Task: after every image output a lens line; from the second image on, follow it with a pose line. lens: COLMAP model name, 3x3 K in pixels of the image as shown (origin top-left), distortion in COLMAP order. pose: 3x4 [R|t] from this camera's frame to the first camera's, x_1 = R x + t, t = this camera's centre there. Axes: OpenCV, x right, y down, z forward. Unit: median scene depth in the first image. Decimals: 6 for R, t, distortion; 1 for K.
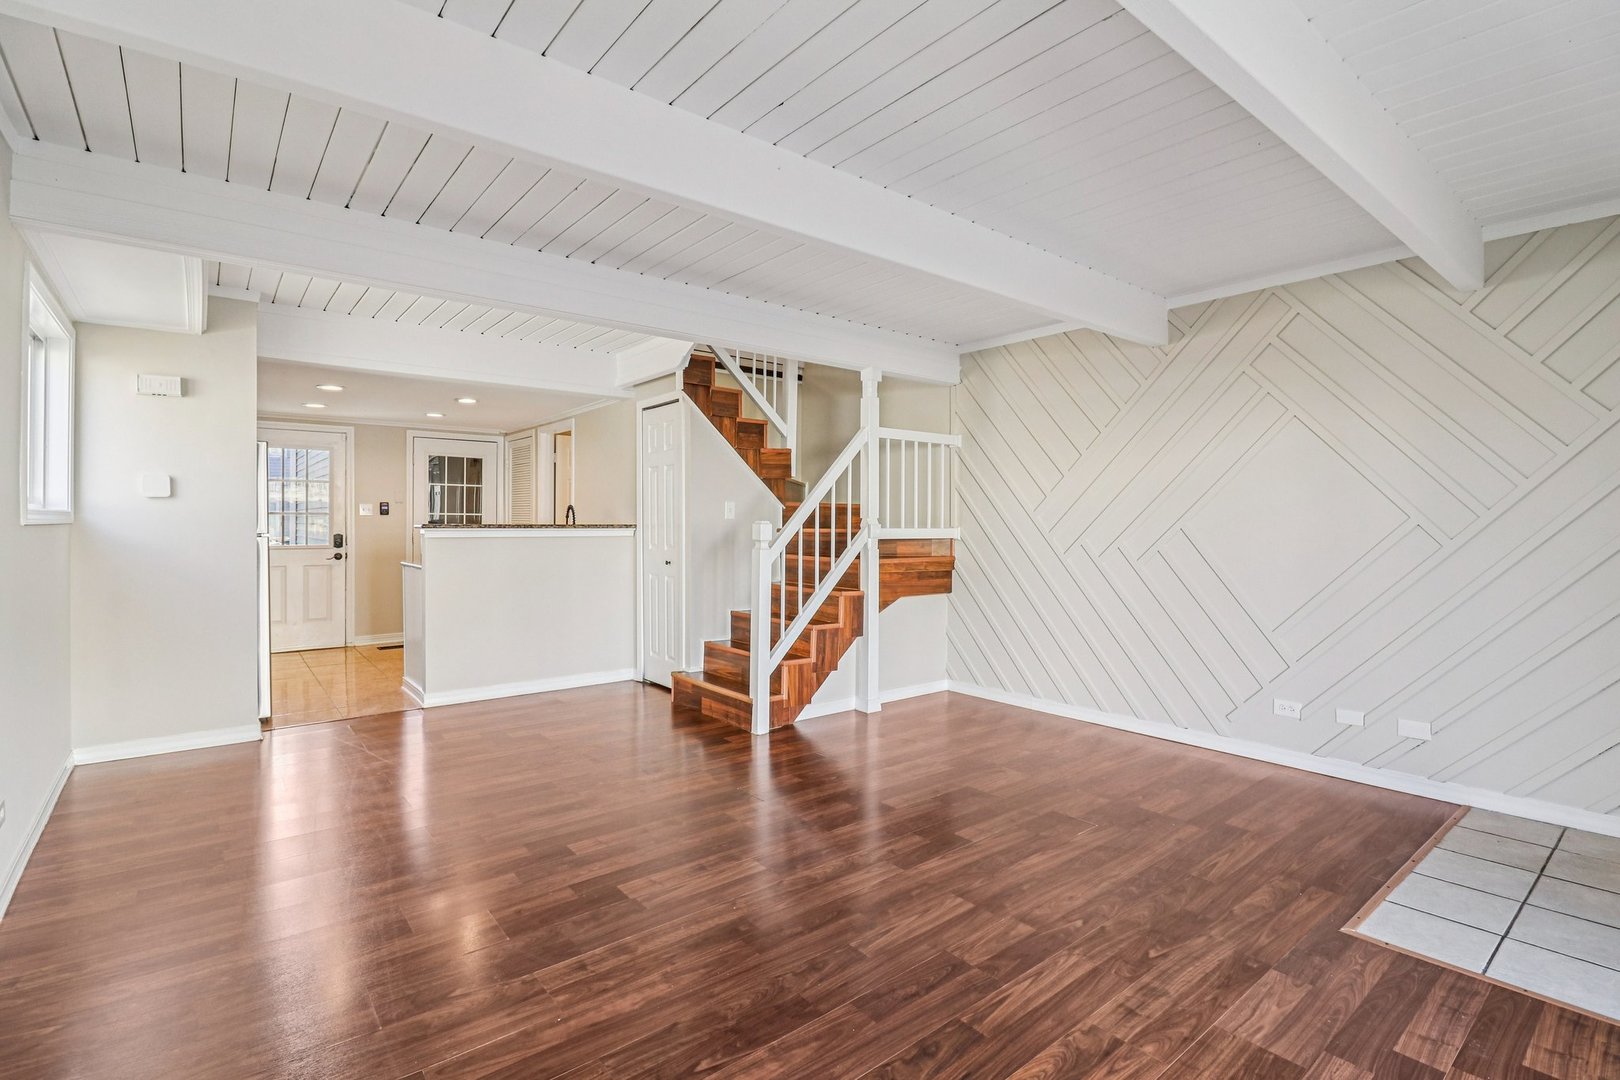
lens RADIAL K [[754.9, 0, 805.9], [0, 754.9, 516.8], [0, 0, 1]] dist [0.001909, -0.010806]
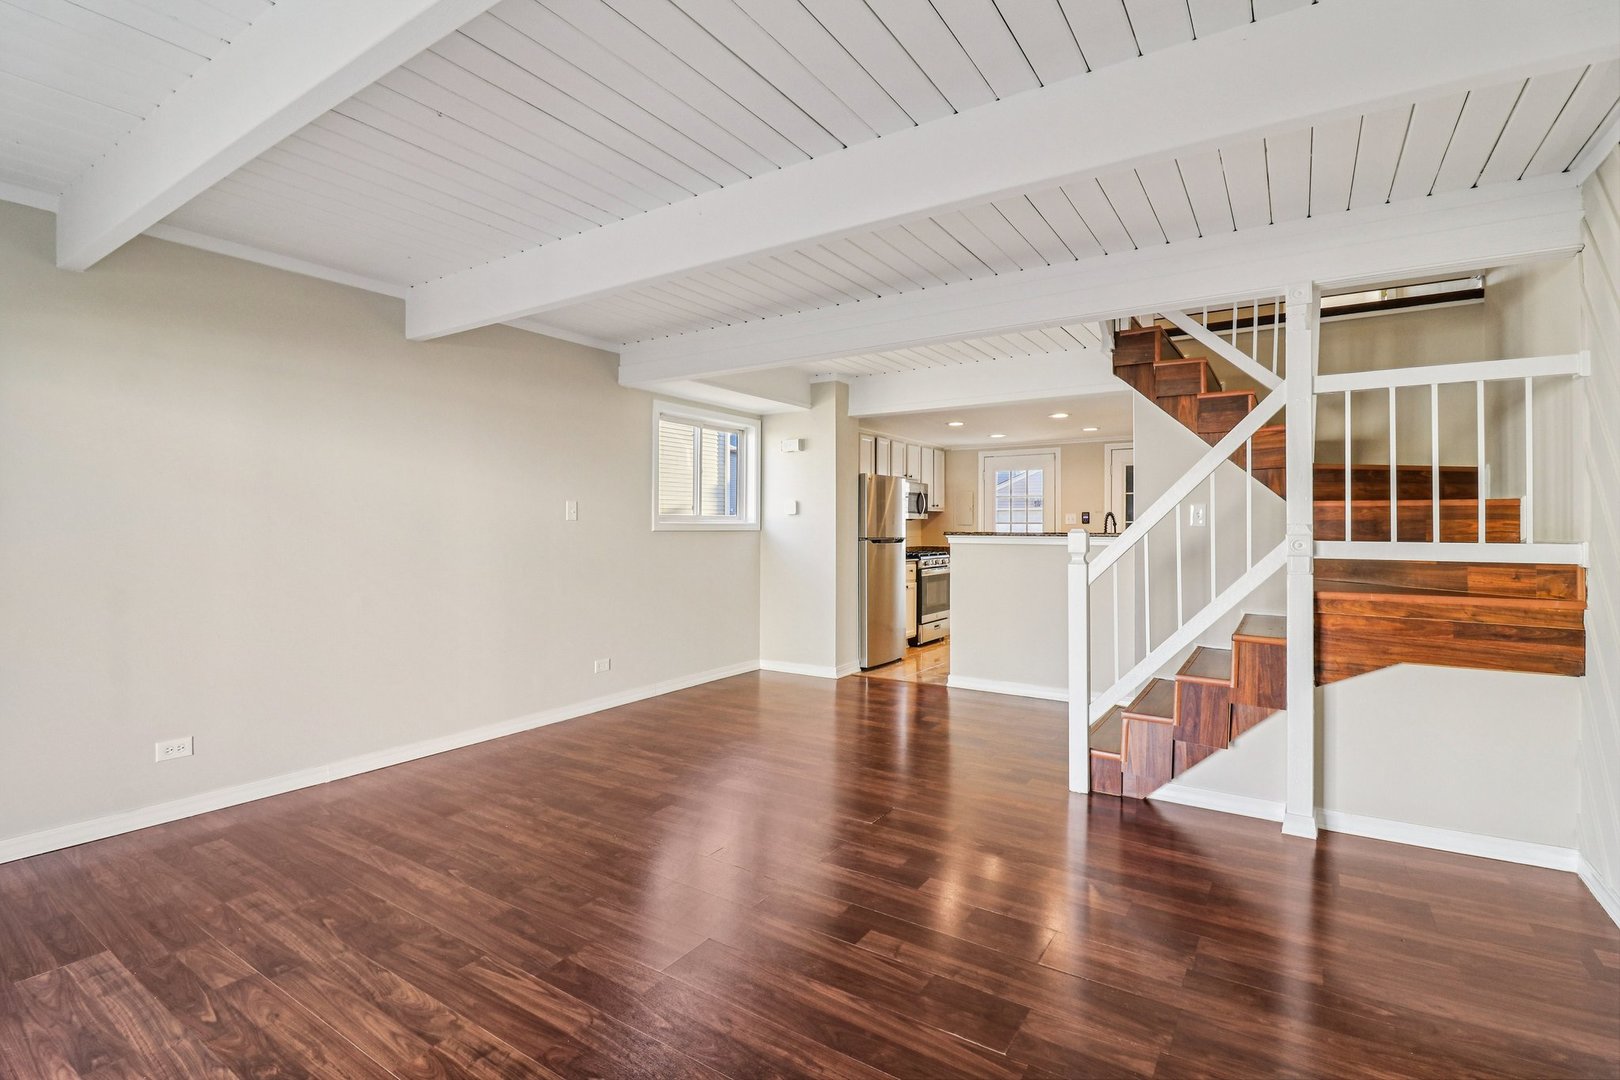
lens RADIAL K [[754.9, 0, 805.9], [0, 754.9, 516.8], [0, 0, 1]] dist [0.001909, -0.010806]
pose [[0.303855, -0.015168, -0.952598, 0.512196], [0.005712, 0.999884, -0.014099, 0.001696], [0.952701, -0.001157, 0.303906, 0.387453]]
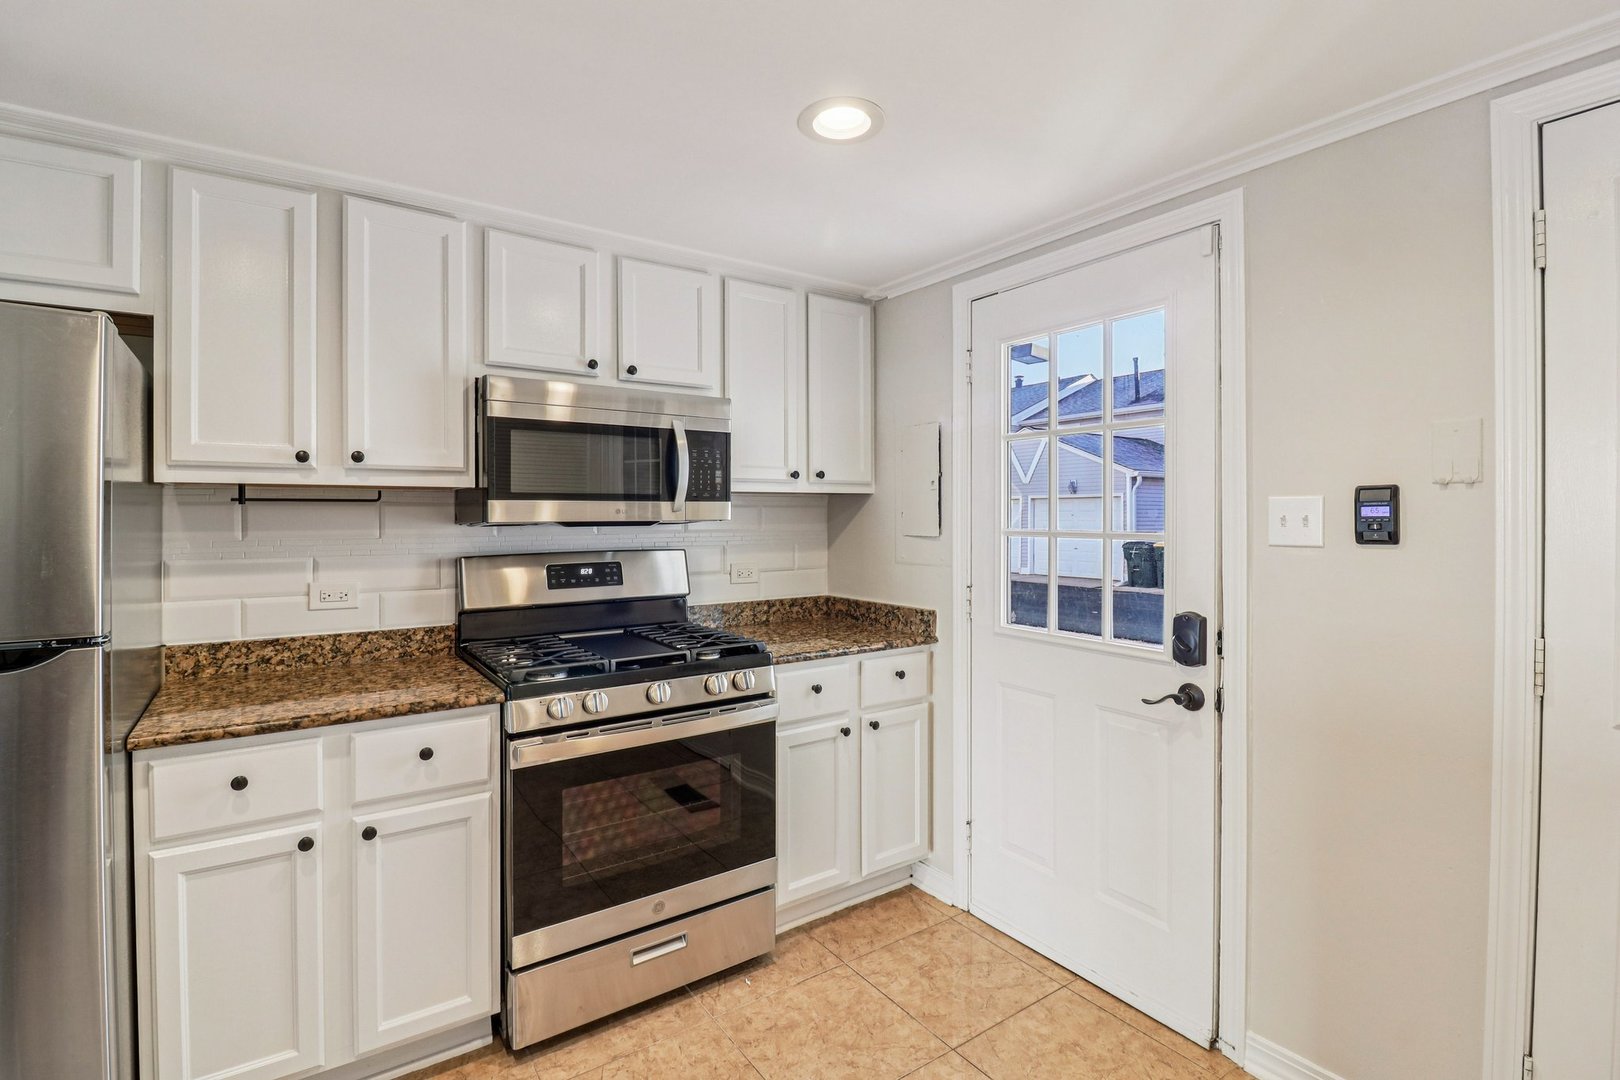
lens RADIAL K [[754.9, 0, 805.9], [0, 754.9, 516.8], [0, 0, 1]] dist [0.001909, -0.010806]
pose [[-0.072285, 0.001971, -0.997382, -0.467907], [0.007984, 0.999967, 0.001398, -0.016691], [0.997352, -0.007862, -0.072299, 1.195776]]
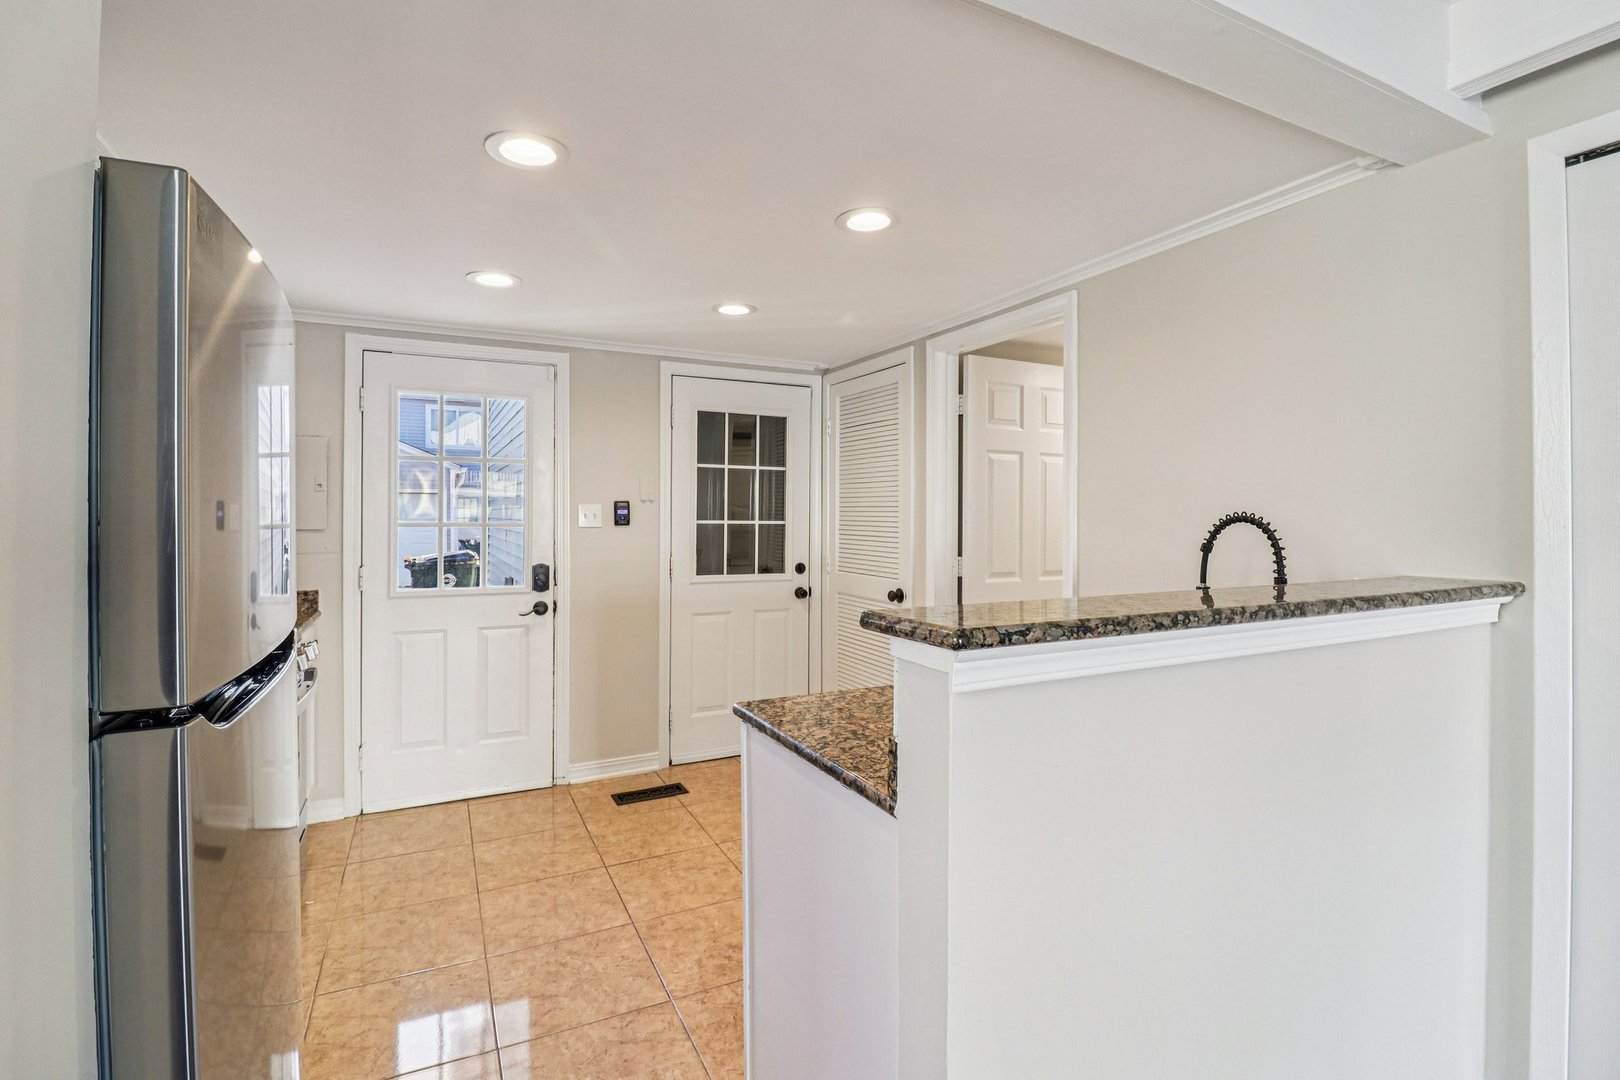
lens RADIAL K [[754.9, 0, 805.9], [0, 754.9, 516.8], [0, 0, 1]] dist [0.001909, -0.010806]
pose [[0.976117, 0.003541, -0.217215, -0.454817], [-0.001326, 0.999946, 0.010343, -0.019490], [0.217240, -0.009807, 0.976069, 0.736208]]
